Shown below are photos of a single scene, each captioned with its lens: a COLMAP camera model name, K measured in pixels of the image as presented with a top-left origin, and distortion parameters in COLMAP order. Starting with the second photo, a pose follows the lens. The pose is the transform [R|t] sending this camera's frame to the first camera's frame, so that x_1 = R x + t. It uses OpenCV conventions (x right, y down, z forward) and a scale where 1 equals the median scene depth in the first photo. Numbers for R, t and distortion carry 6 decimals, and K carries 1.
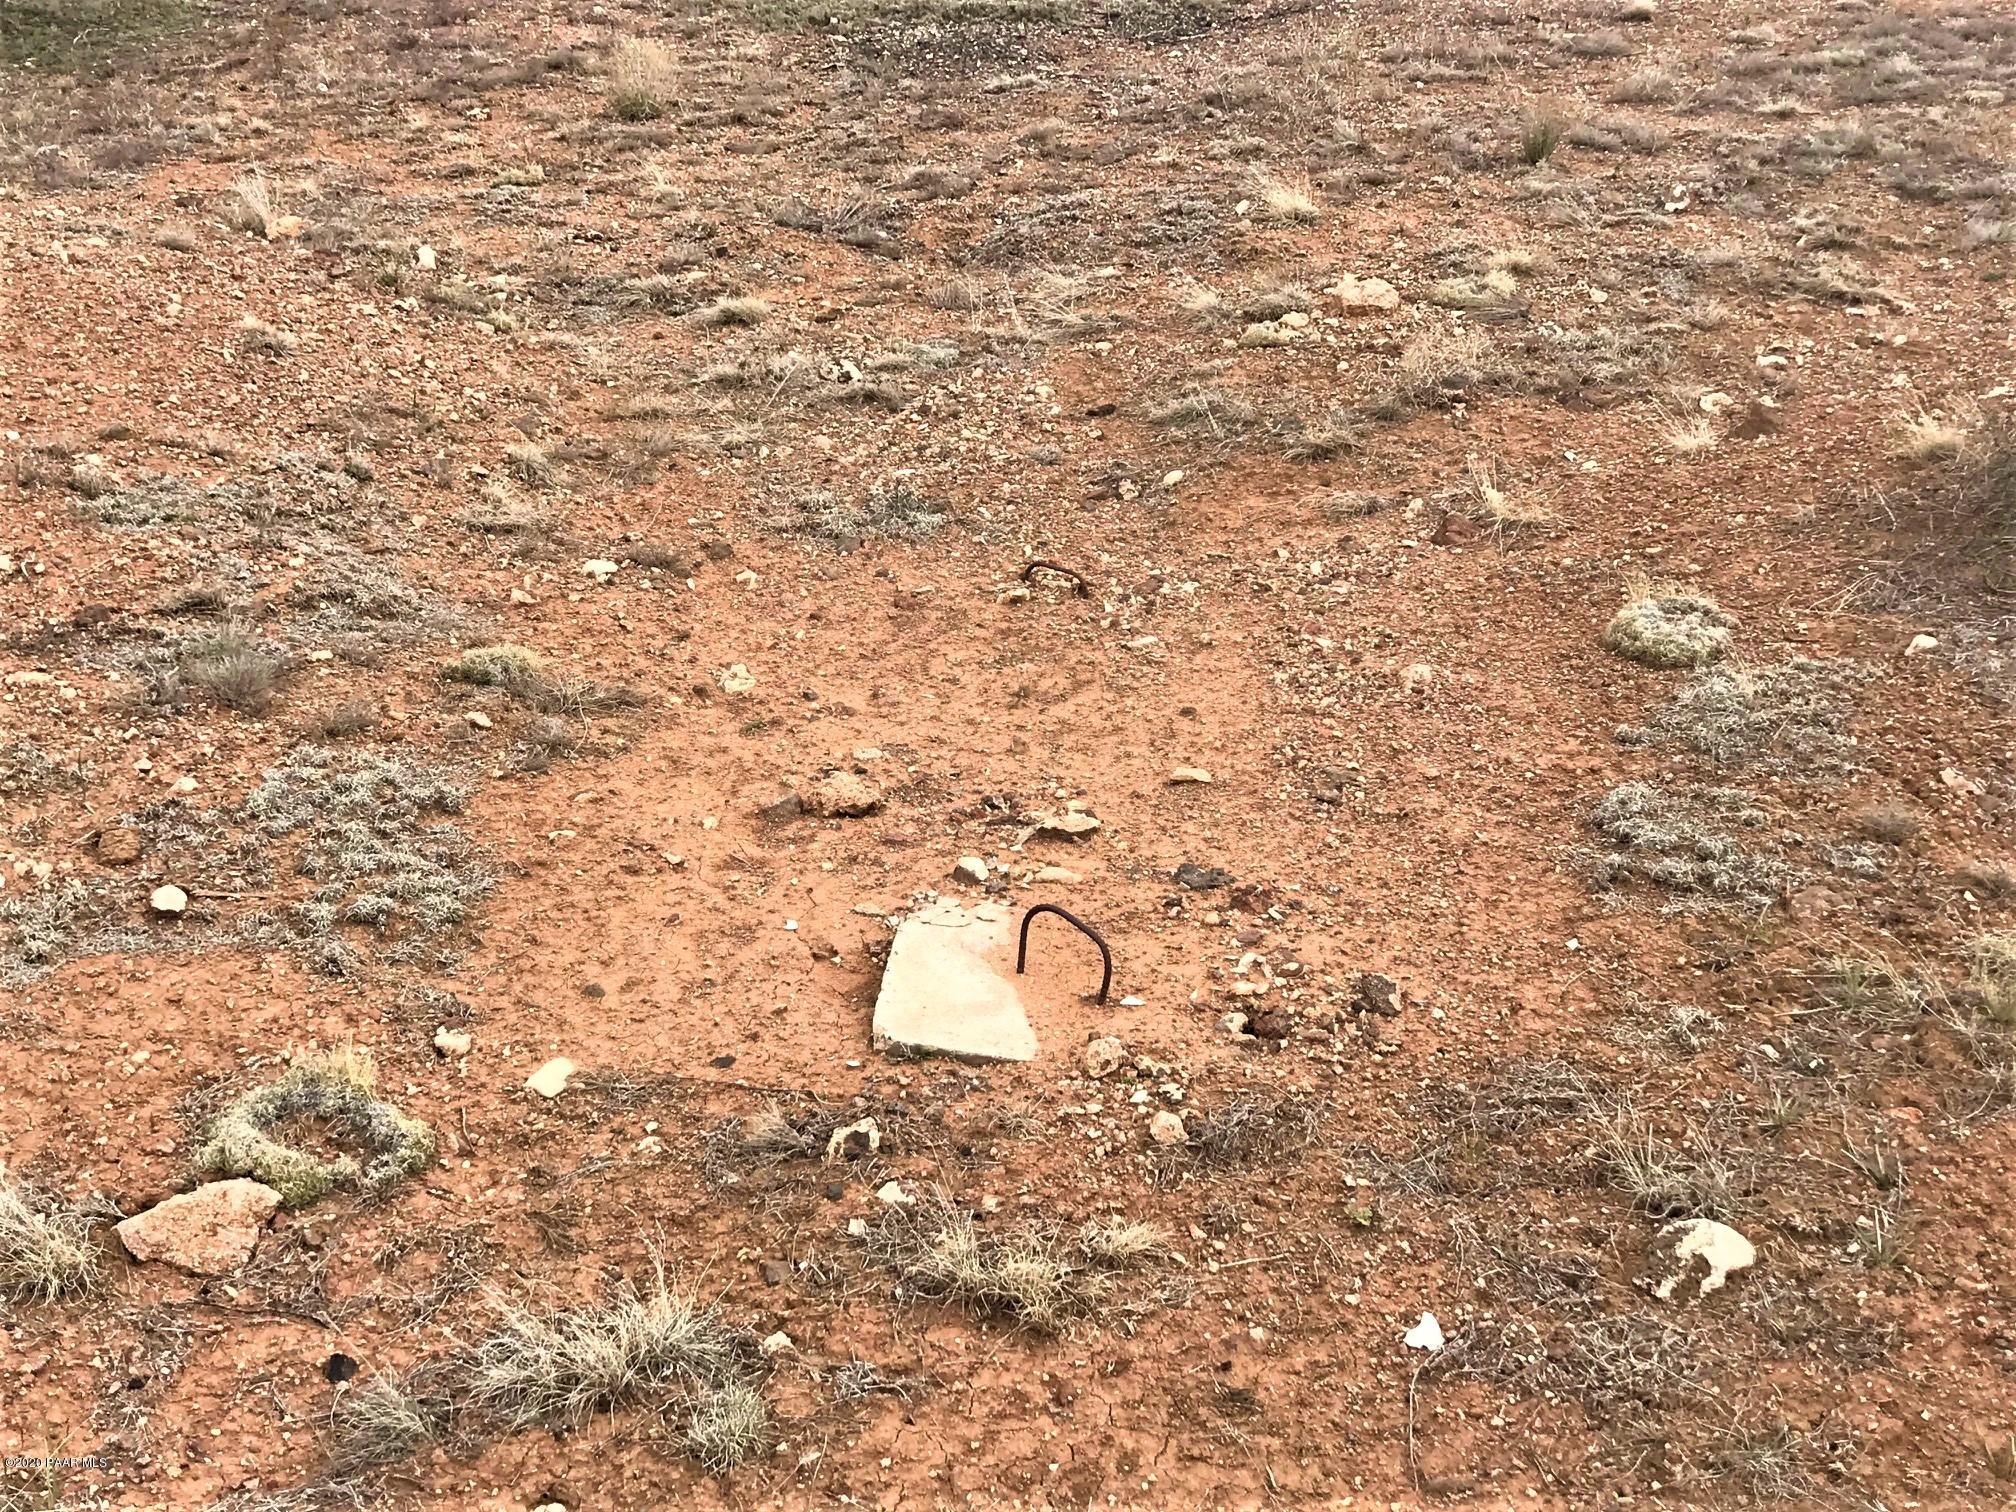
lens RADIAL K [[2649.6, 0, 1013.9], [0, 2649.6, 758.2], [0, 0, 1]] dist [0.109932, 0.000000]
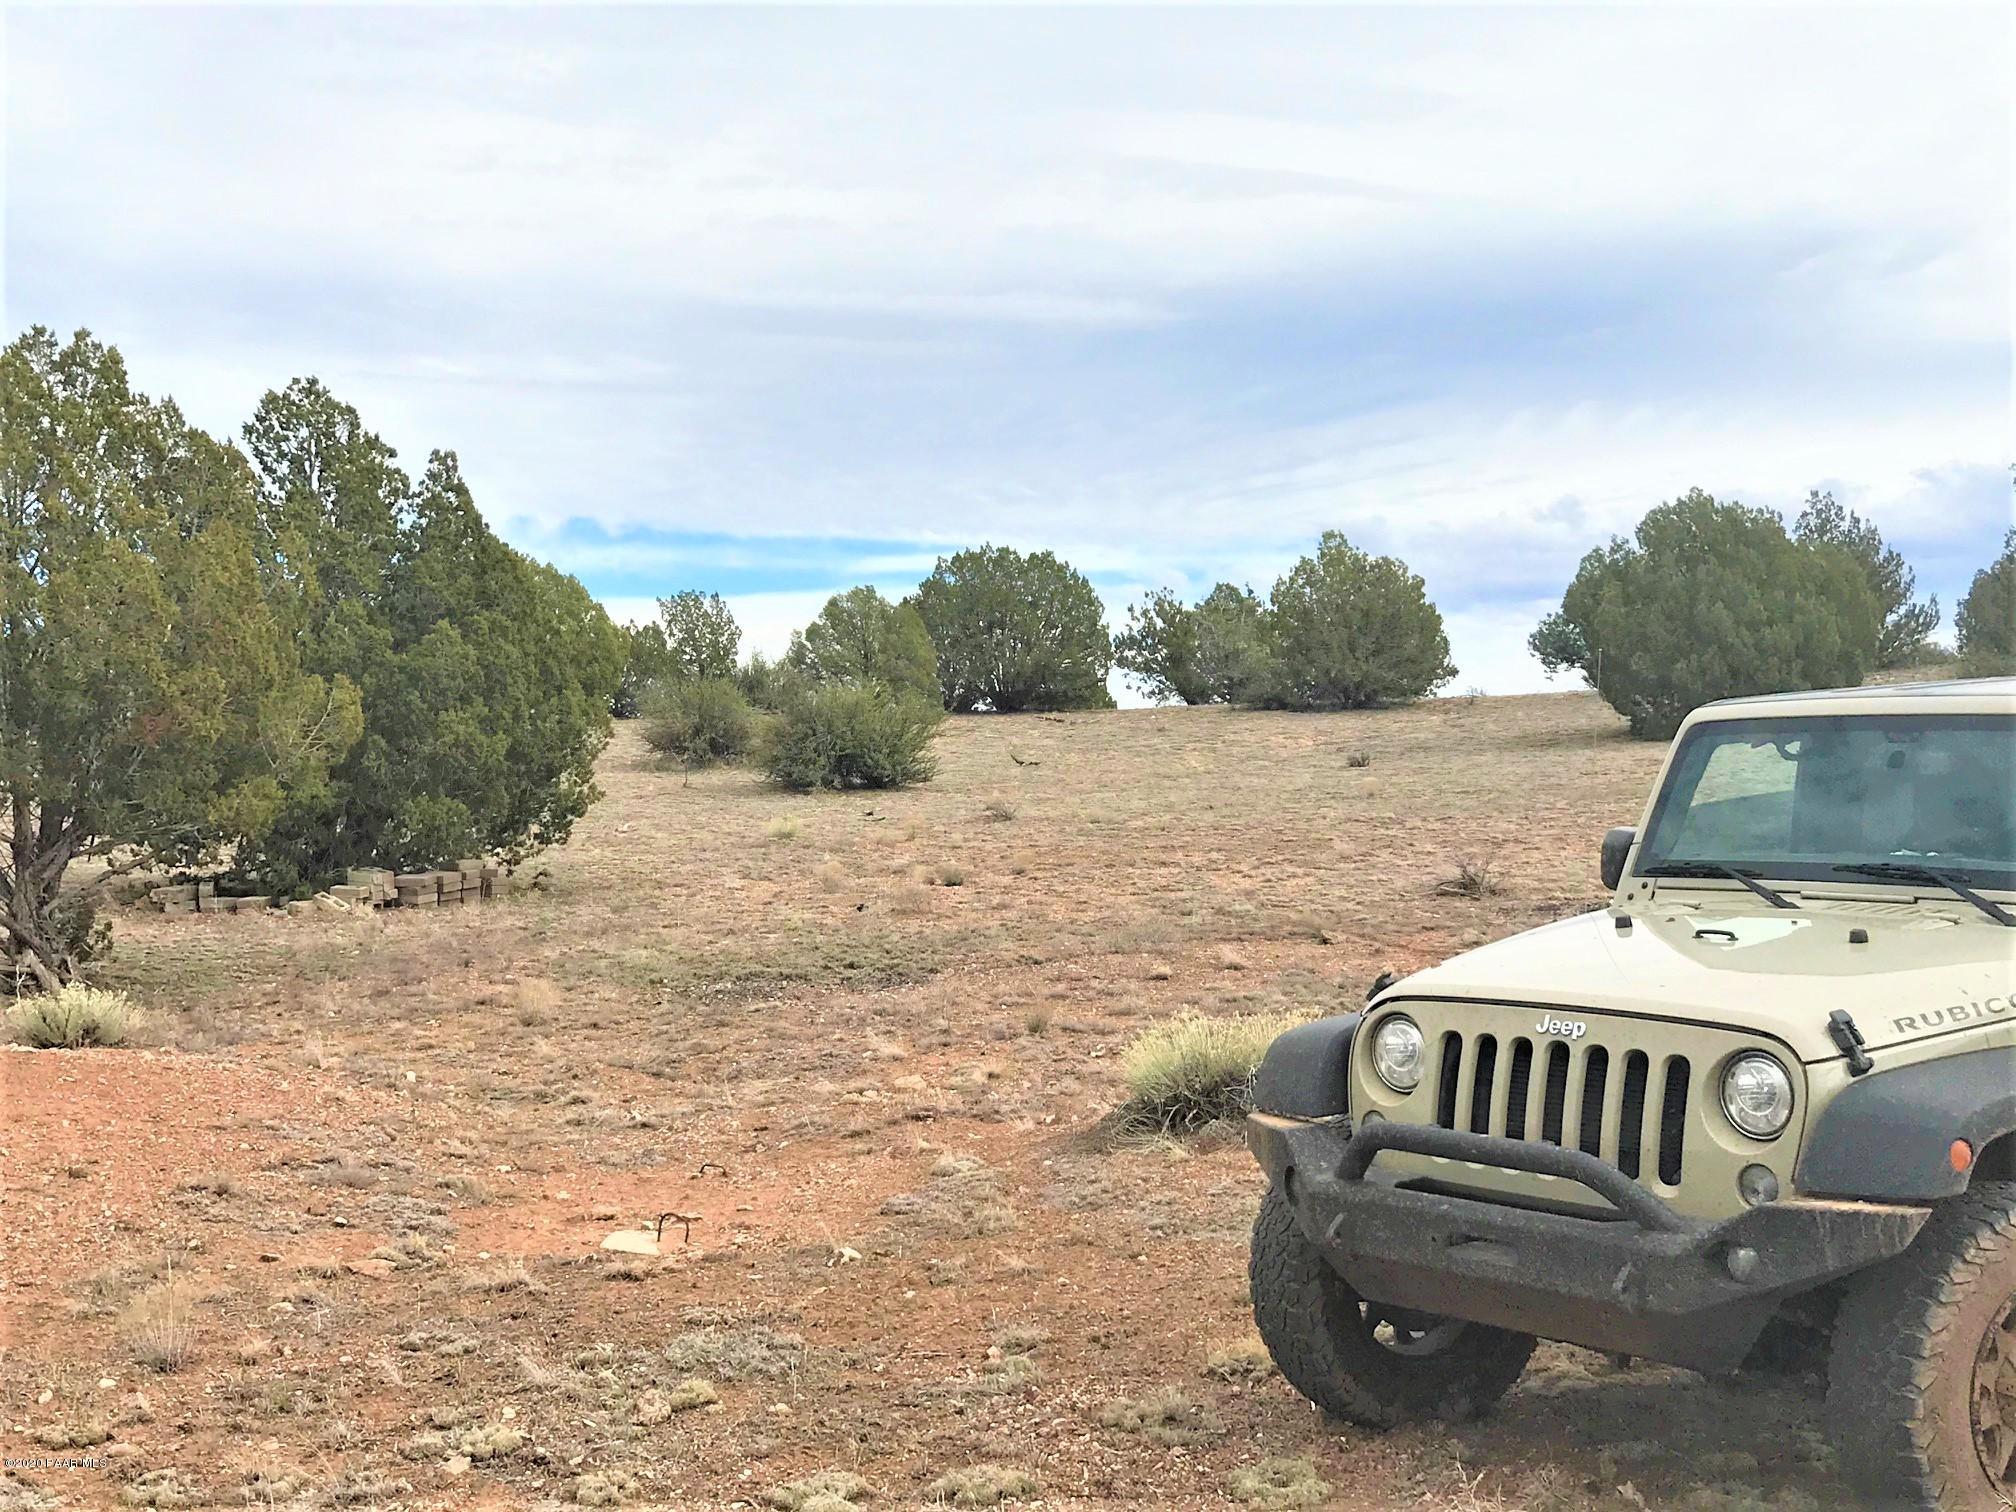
lens RADIAL K [[2649.6, 0, 1010.4], [0, 2649.6, 758.4], [0, 0, 1]] dist [0.109932, 0.000000]
pose [[0.999078, 0.012506, 0.041074, 0.111647], [0.003666, 0.928301, -0.371811, 0.291522], [-0.042778, 0.371619, 0.927399, -0.789594]]
